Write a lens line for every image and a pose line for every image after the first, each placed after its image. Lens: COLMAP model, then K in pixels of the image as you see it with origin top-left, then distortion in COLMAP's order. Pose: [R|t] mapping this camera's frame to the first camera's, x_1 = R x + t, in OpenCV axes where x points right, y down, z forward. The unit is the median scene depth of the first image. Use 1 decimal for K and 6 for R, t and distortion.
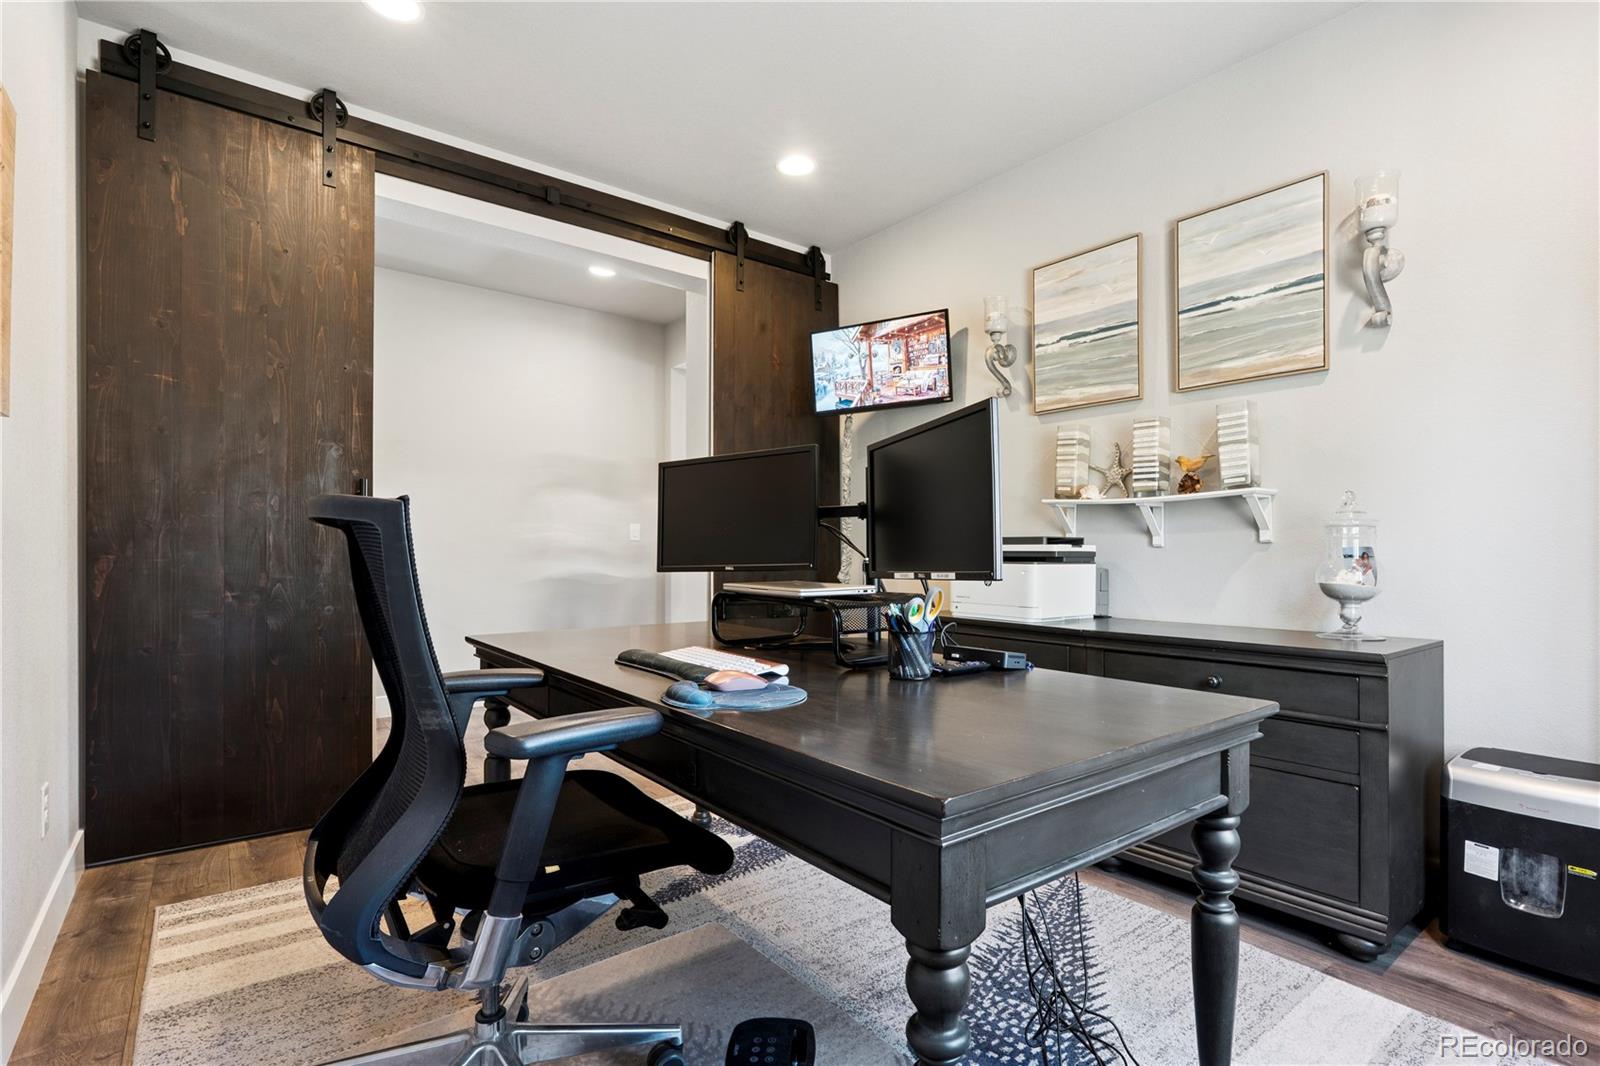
lens RADIAL K [[765.6, 0, 803.2], [0, 765.6, 542.8], [0, 0, 1]] dist [0.003189, 0.000180]
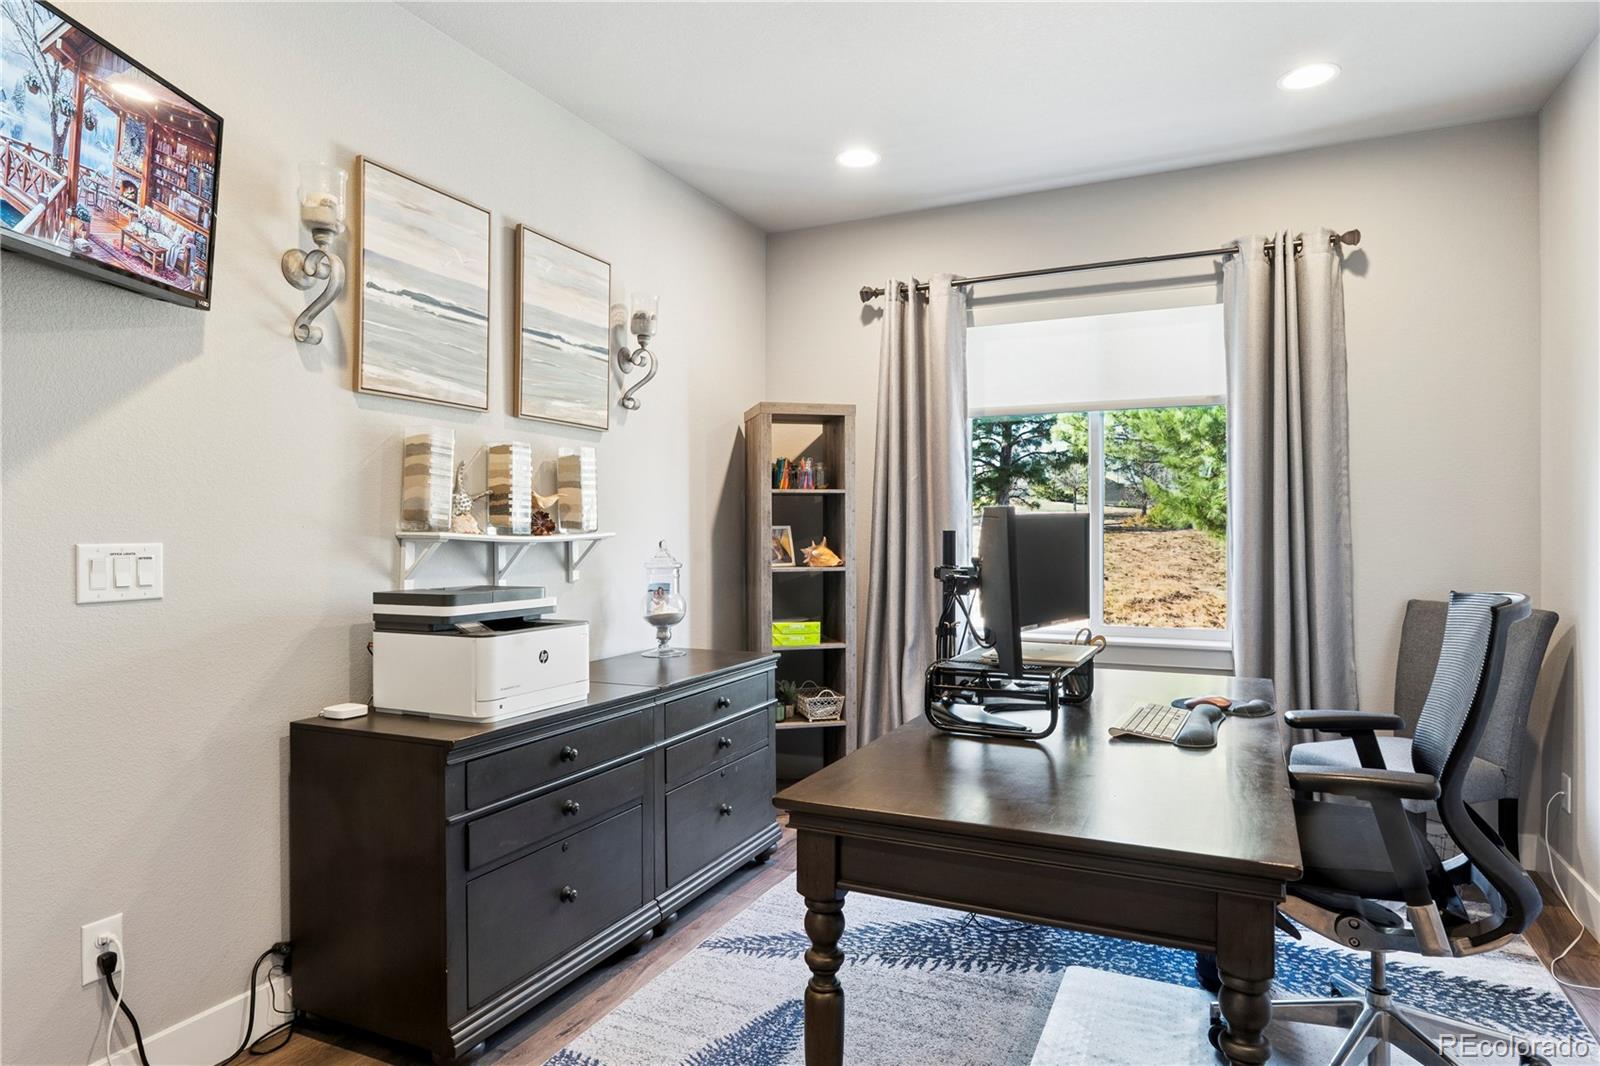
lens RADIAL K [[957.7, 0, 800.4], [0, 957.7, 525.3], [0, 0, 1]] dist [-0.009208, -0.001863]
pose [[-0.467520, 0.004620, 0.883970, -0.551634], [-0.004614, 0.999960, -0.007666, -0.055015], [-0.883970, -0.007663, -0.467480, 1.052949]]
